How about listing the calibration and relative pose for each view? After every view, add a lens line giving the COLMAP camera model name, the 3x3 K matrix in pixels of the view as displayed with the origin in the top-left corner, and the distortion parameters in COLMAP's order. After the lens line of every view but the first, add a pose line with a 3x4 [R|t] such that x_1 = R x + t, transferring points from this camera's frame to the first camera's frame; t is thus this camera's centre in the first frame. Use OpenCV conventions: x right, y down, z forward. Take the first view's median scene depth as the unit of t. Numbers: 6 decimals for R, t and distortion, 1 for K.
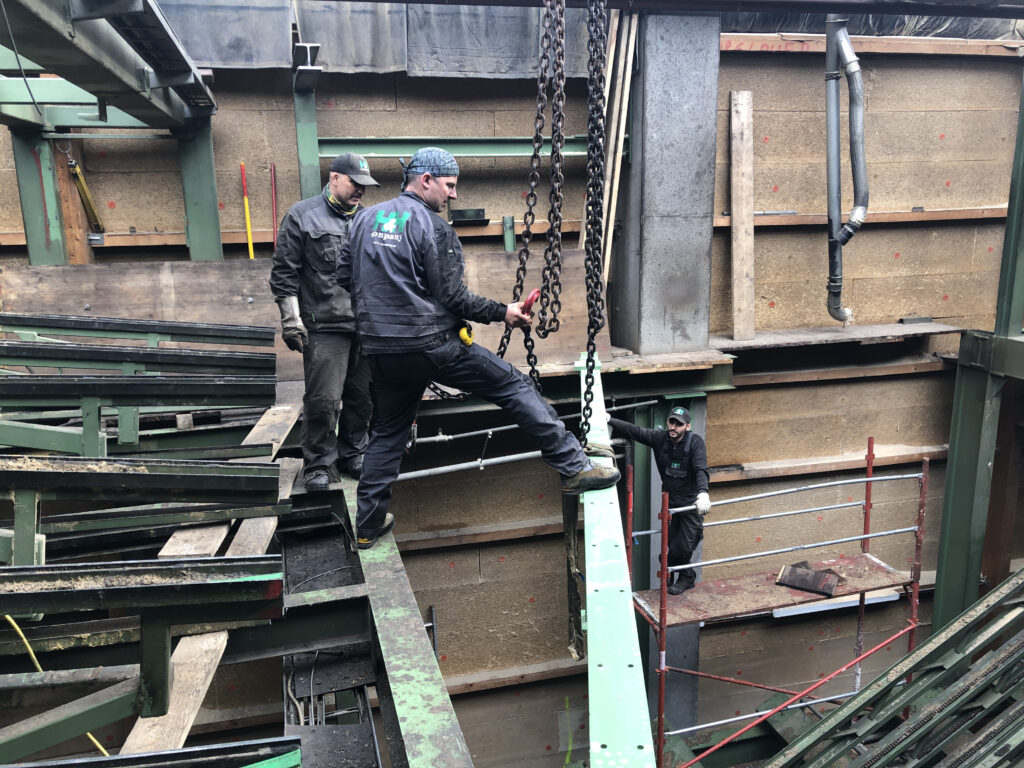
lens RADIAL K [[845.6, 0, 513.6], [0, 845.6, 385.0], [0, 0, 1]] dist [0.007675, 0.006861]
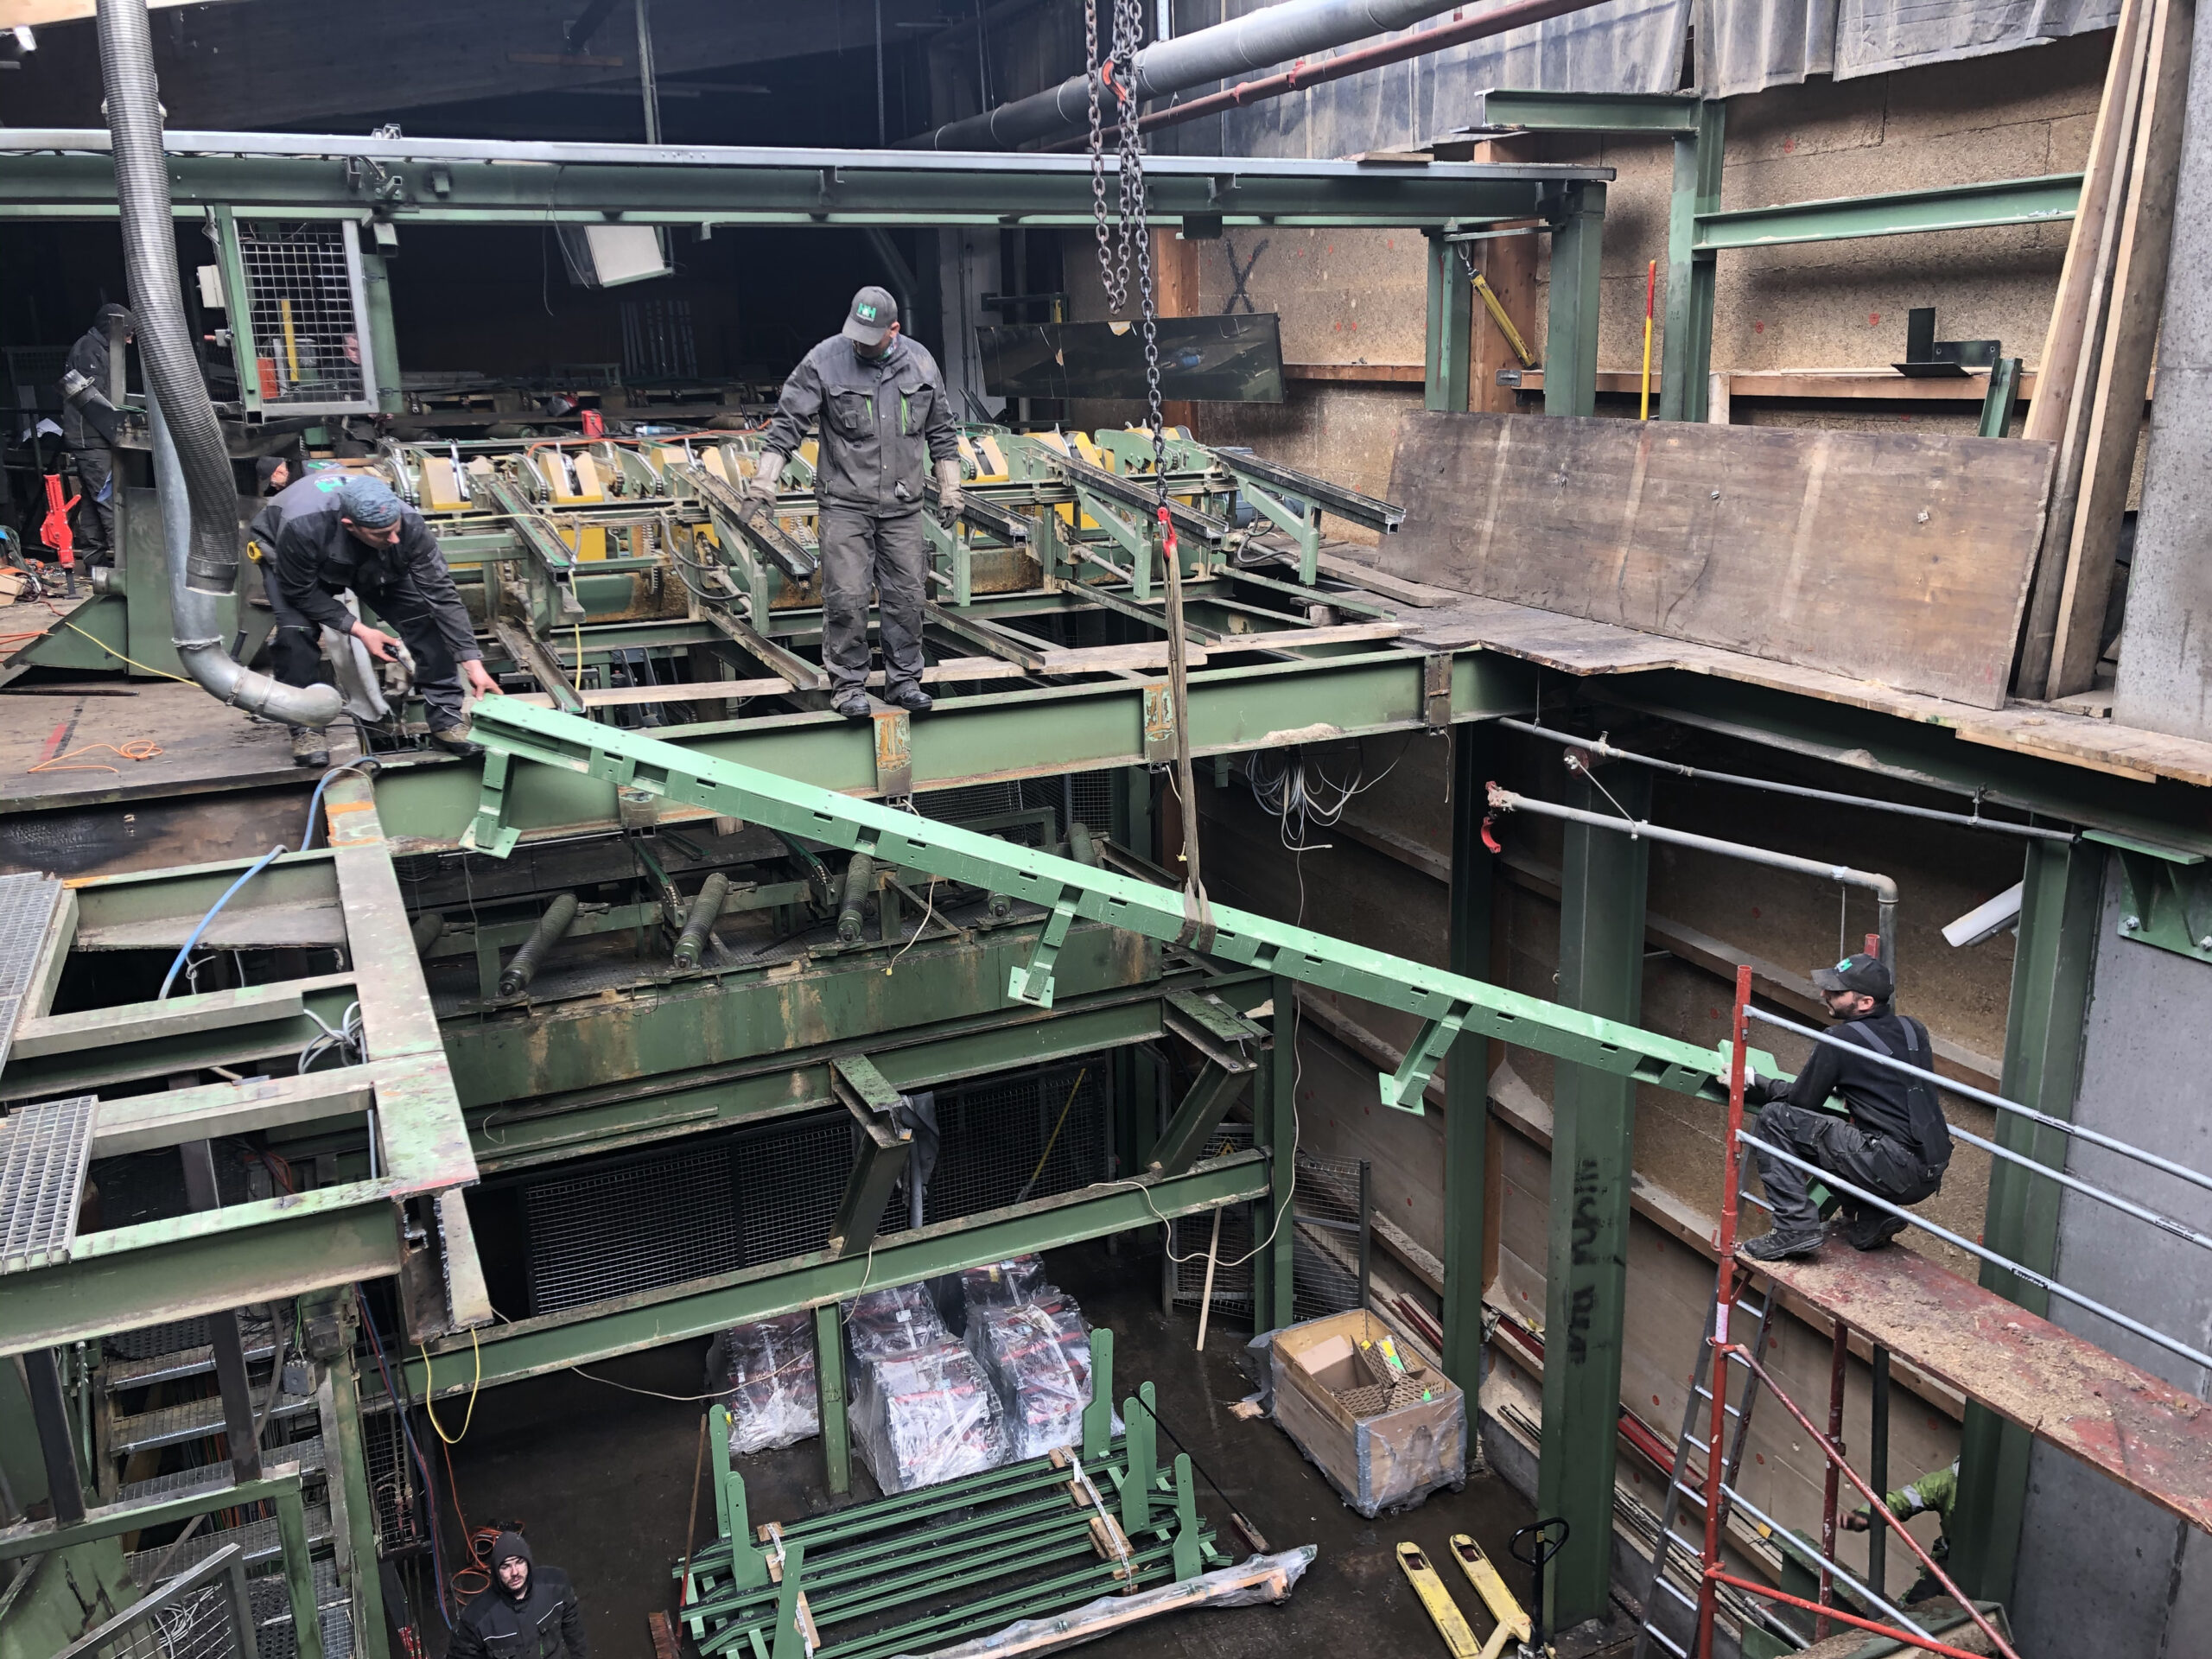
lens RADIAL K [[1826.5, 0, 1104.8], [0, 1826.5, 828.0], [0, 0, 1]] dist [0.007675, 0.006861]
pose [[0.142039, 0.270407, -0.952210, 0.977178], [-0.199240, 0.950086, 0.240083, -0.106786], [0.969602, 0.155618, 0.188826, 0.411837]]
